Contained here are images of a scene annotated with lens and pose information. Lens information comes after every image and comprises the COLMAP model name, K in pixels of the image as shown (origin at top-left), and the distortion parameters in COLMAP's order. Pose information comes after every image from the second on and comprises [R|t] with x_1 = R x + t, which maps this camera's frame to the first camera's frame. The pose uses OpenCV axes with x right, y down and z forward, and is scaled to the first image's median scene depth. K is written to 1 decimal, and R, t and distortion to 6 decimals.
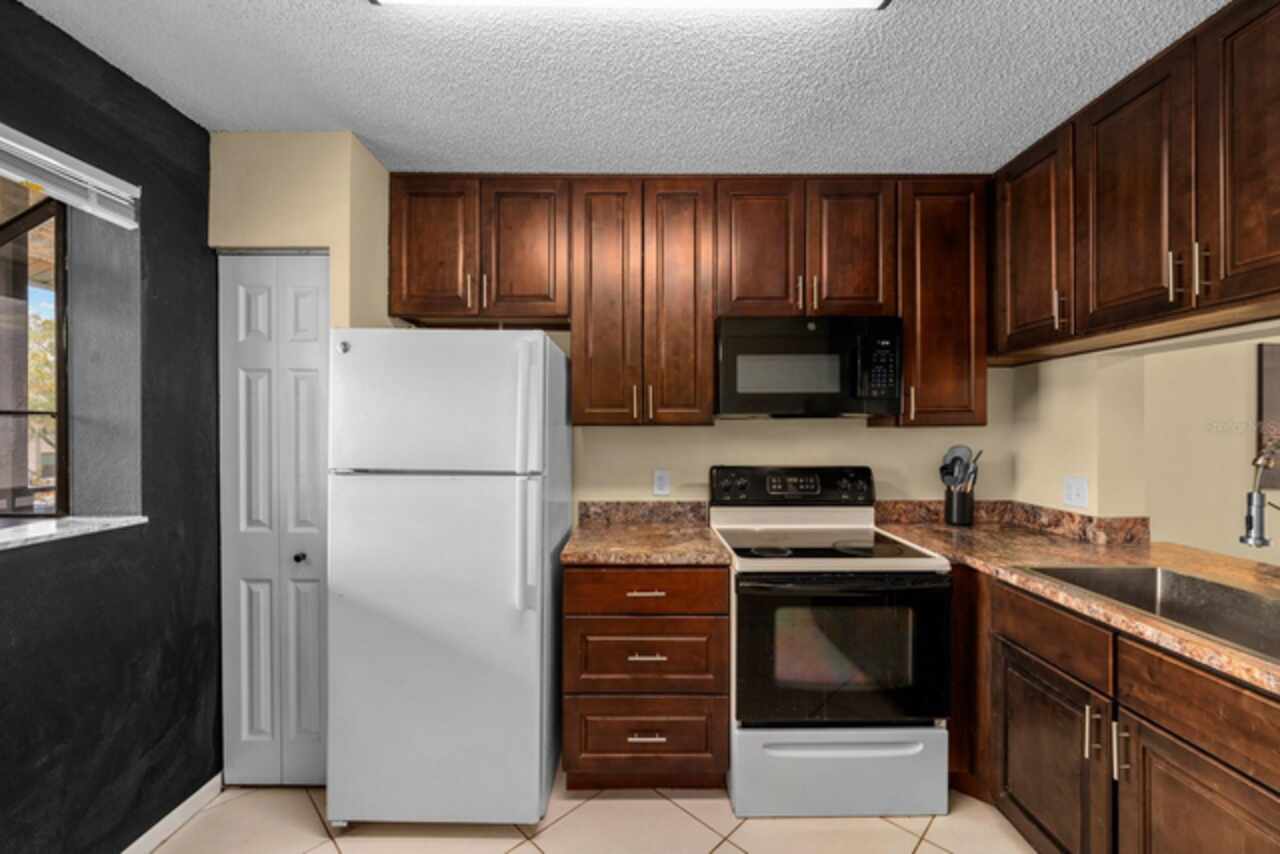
lens RADIAL K [[524.1, 0, 638.7], [0, 524.1, 418.0], [0, 0, 1]] dist [0.000080, -0.000315]
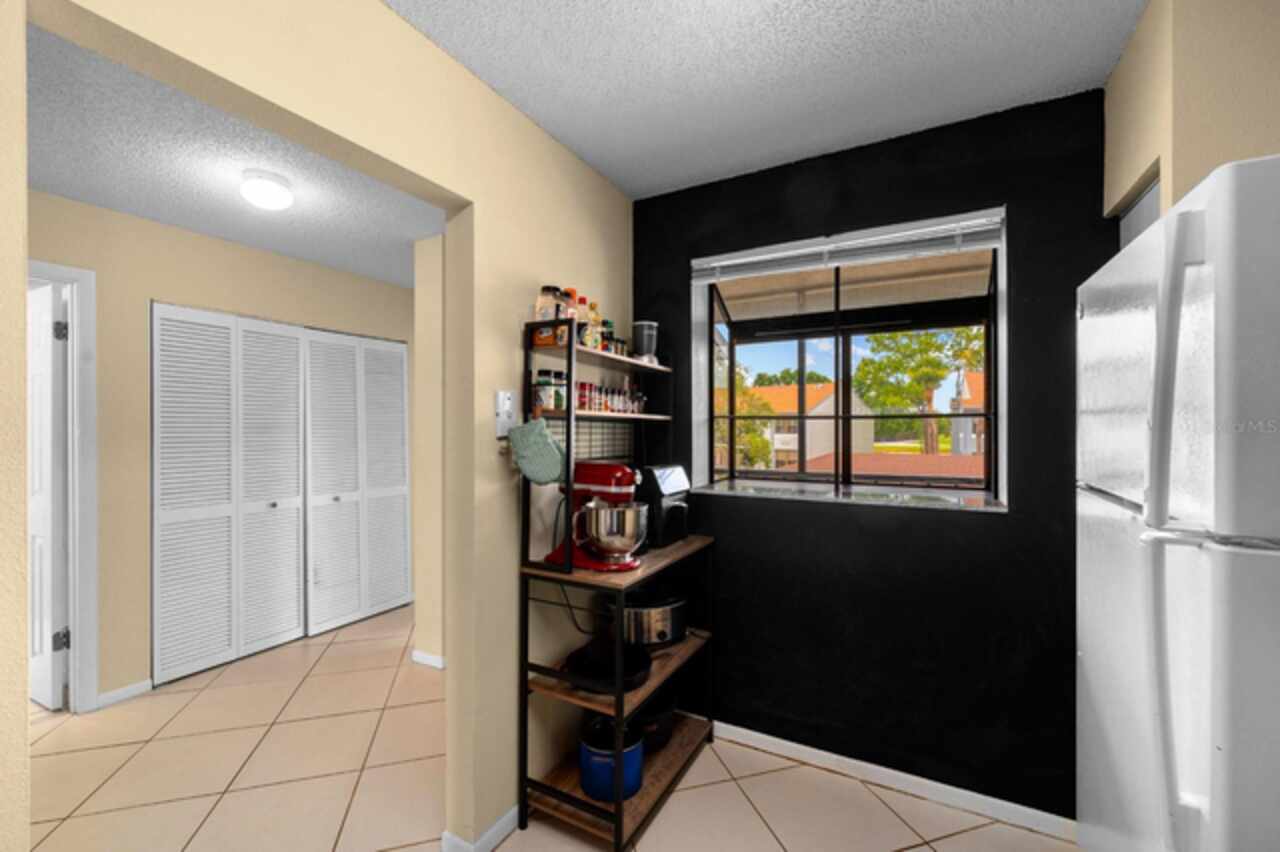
lens RADIAL K [[514.7, 0, 642.3], [0, 514.7, 433.7], [0, 0, 1]] dist [0.000319, 0.000009]
pose [[-0.481036, -0.036006, -0.875961, 0.321260], [0.000406, 0.999147, -0.041292, 0.071900], [0.876701, -0.020218, -0.480611, 0.876043]]
